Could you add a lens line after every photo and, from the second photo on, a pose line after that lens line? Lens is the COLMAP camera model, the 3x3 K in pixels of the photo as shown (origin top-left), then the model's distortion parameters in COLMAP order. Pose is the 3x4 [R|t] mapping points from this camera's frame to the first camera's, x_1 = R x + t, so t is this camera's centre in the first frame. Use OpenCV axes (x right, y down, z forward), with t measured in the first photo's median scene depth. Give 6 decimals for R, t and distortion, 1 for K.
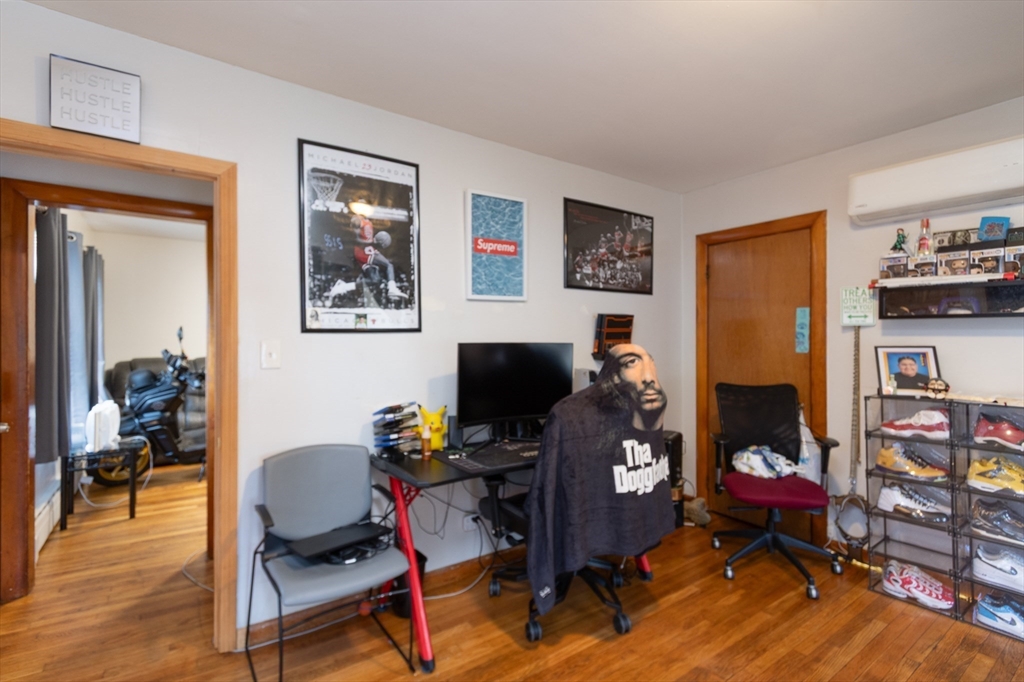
lens RADIAL K [[489.6, 0, 512.1], [0, 489.6, 340.9], [0, 0, 1]] dist [0.006305, 0.001072]
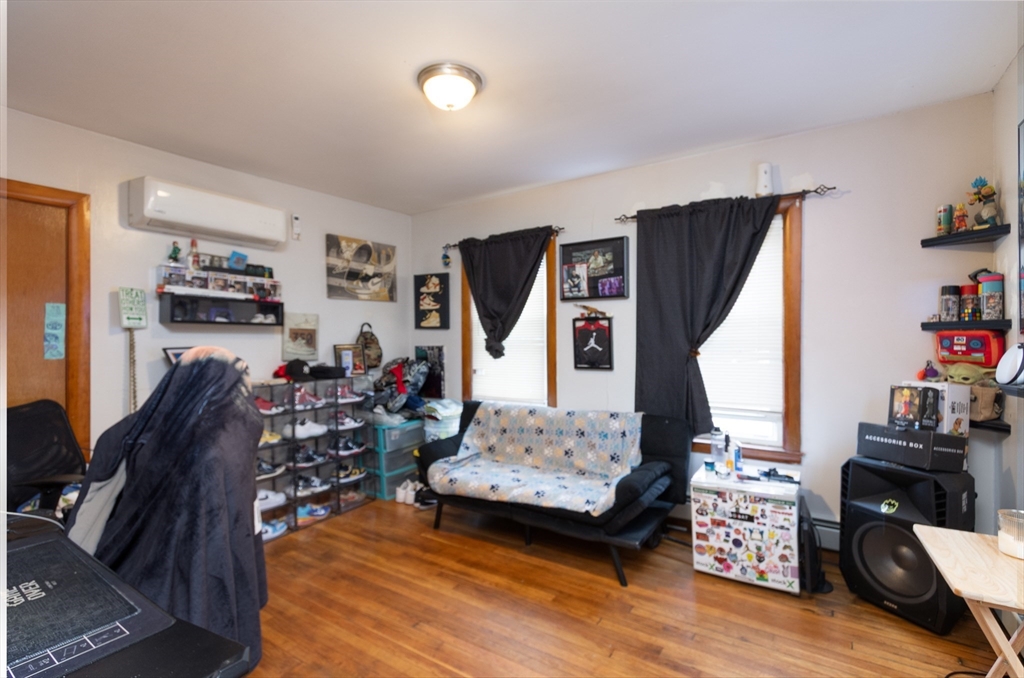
lens RADIAL K [[471.7, 0, 511.7], [0, 471.7, 336.7], [0, 0, 1]] dist [0.008028, -0.000694]
pose [[-0.369925, 0.001318, 0.929061, -0.481100], [0.005612, 0.999984, 0.000816, -0.010595], [-0.929045, 0.005515, -0.369926, 0.693311]]
